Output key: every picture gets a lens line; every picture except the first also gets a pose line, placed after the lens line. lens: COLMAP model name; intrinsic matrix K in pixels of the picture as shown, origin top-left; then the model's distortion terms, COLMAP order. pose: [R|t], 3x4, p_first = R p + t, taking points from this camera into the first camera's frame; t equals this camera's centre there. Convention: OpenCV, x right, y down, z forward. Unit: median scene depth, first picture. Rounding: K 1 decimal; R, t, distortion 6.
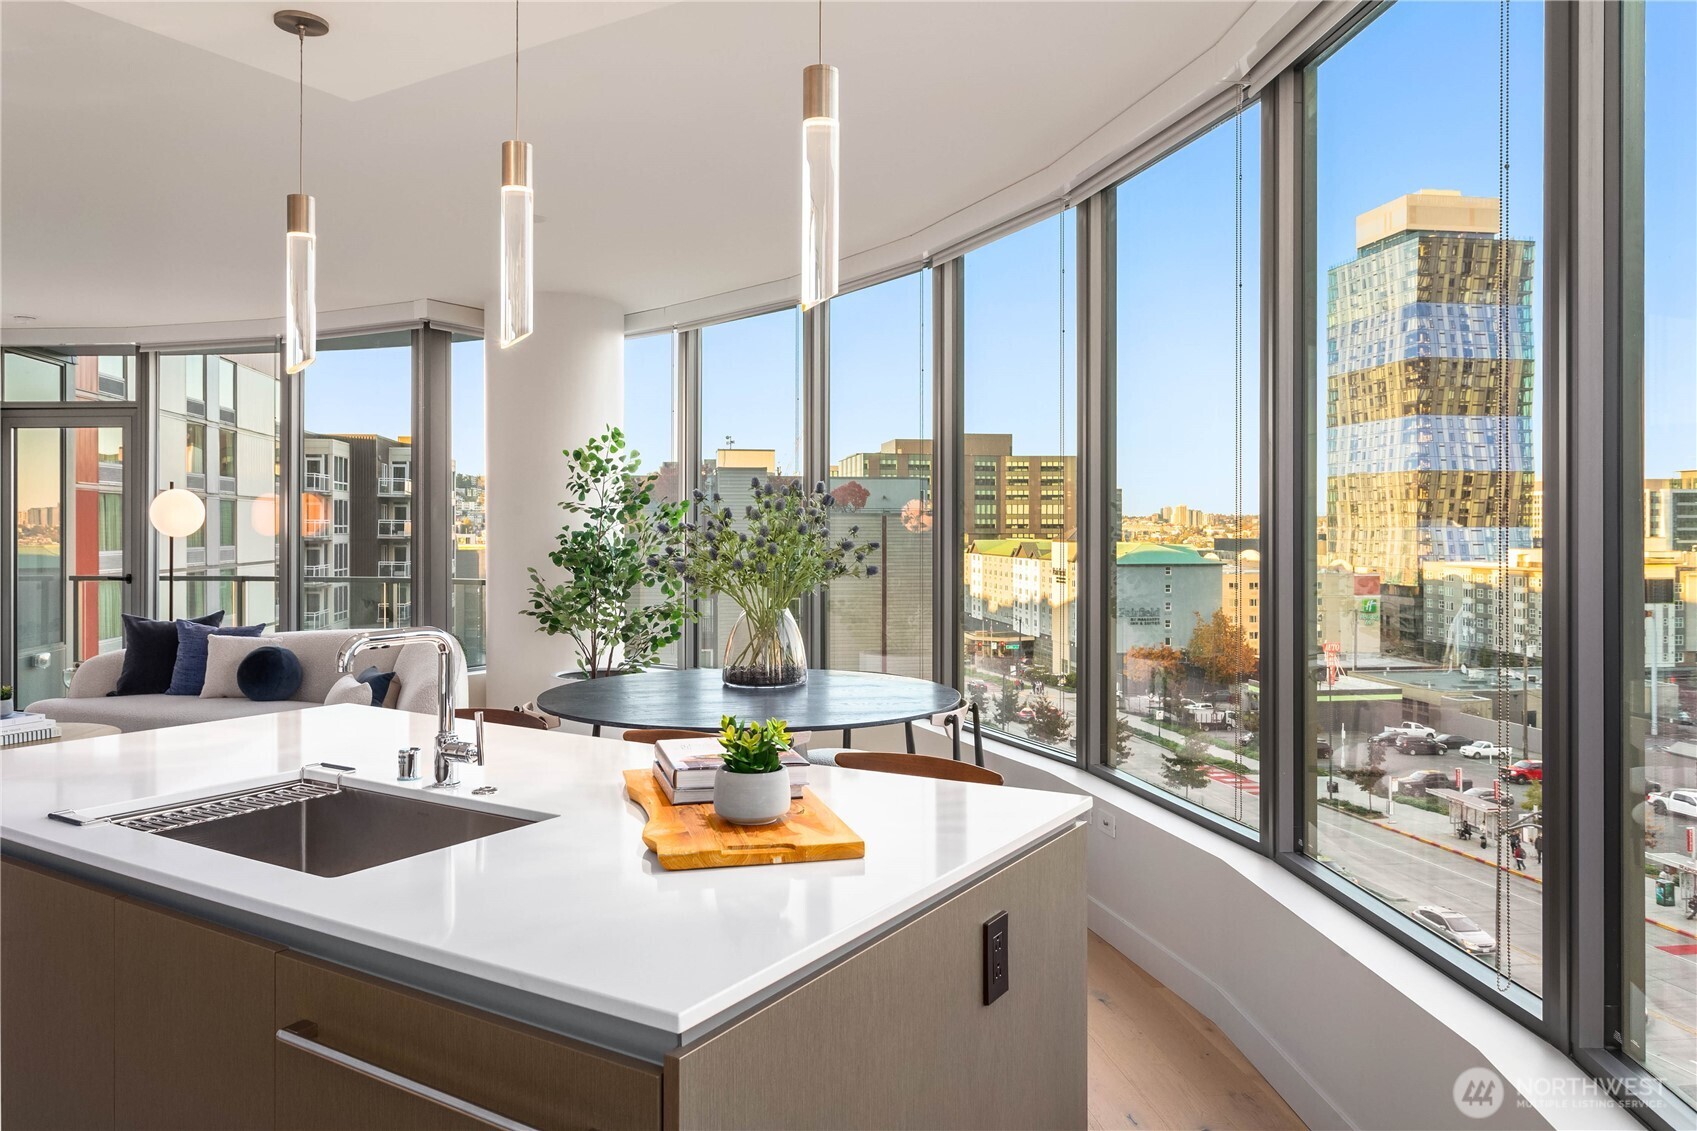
lens RADIAL K [[1283.1, 0, 850.9], [0, 1283.1, 529.4], [0, 0, 1]] dist [-0.011985, -0.001221]
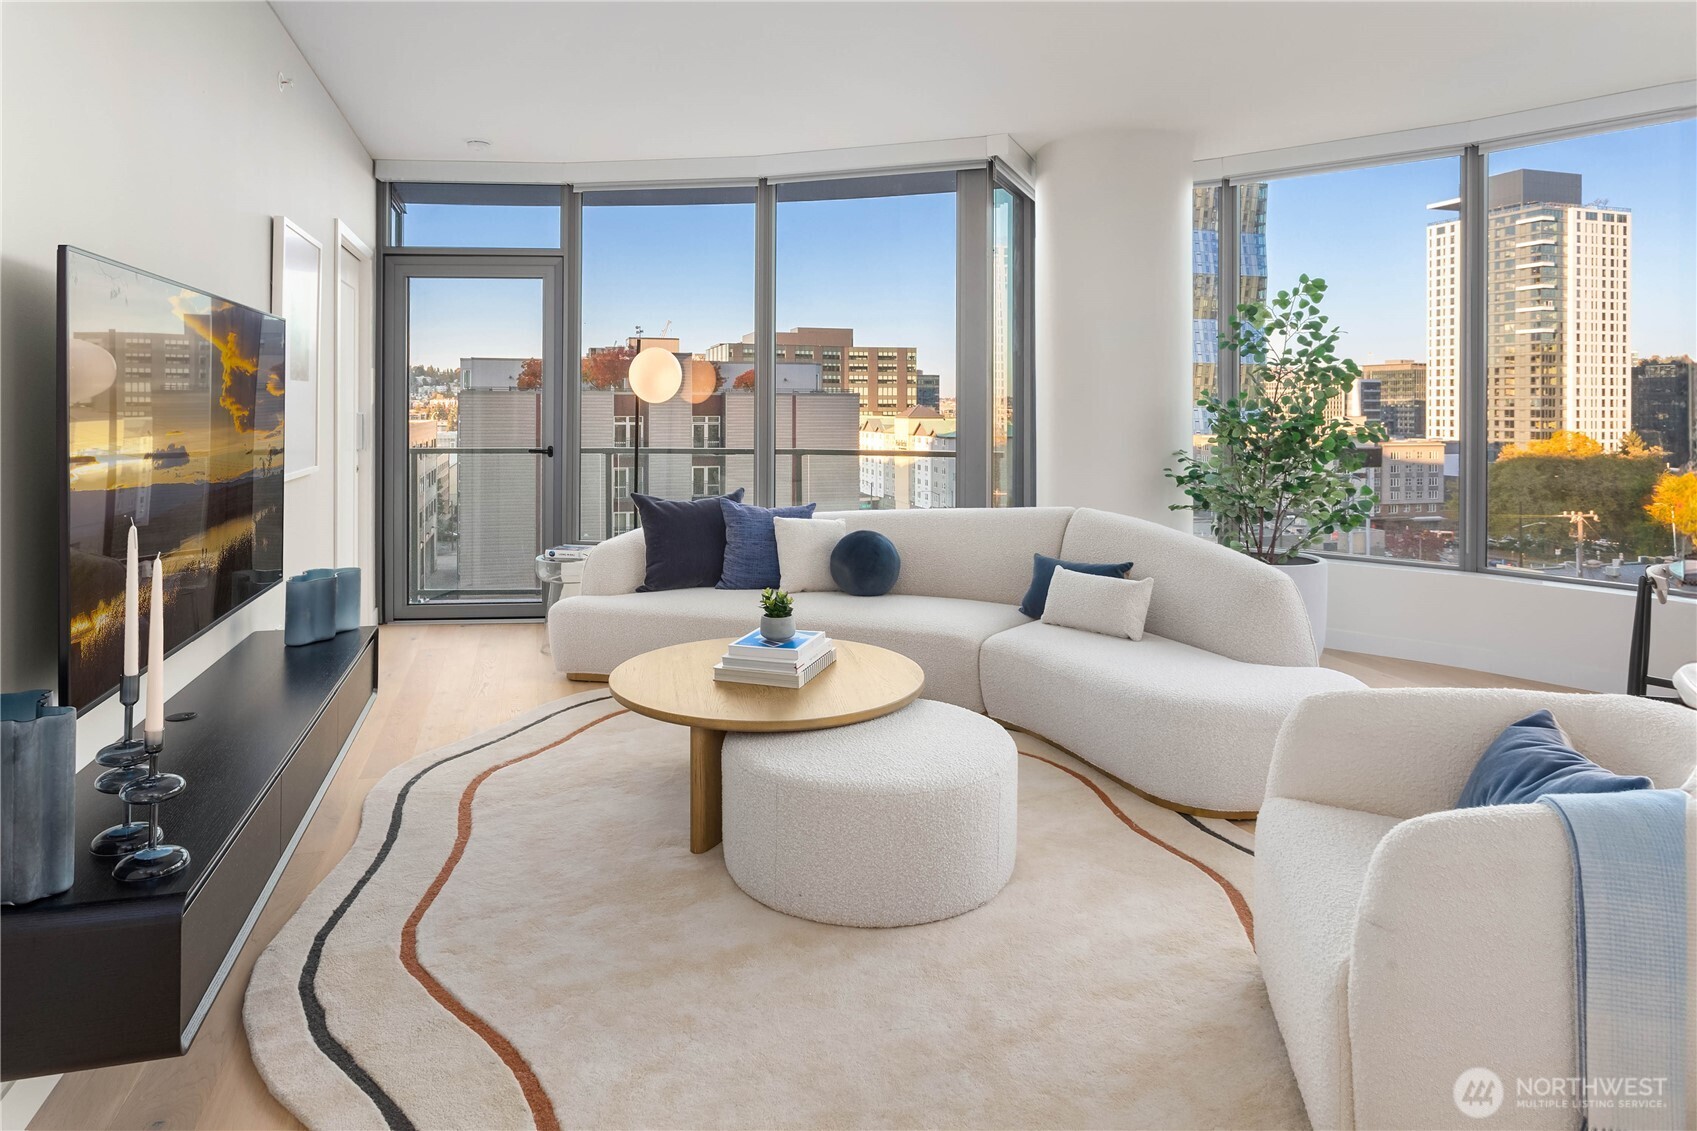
lens RADIAL K [[1055.2, 0, 844.0], [0, 1055.2, 400.3], [0, 0, 1]] dist [0.001649, 0.000863]
pose [[0.985526, 0.004198, 0.169474, -0.419973], [-0.002841, 0.999962, -0.008250, 0.007938], [-0.169502, 0.007649, 0.985500, 0.222488]]
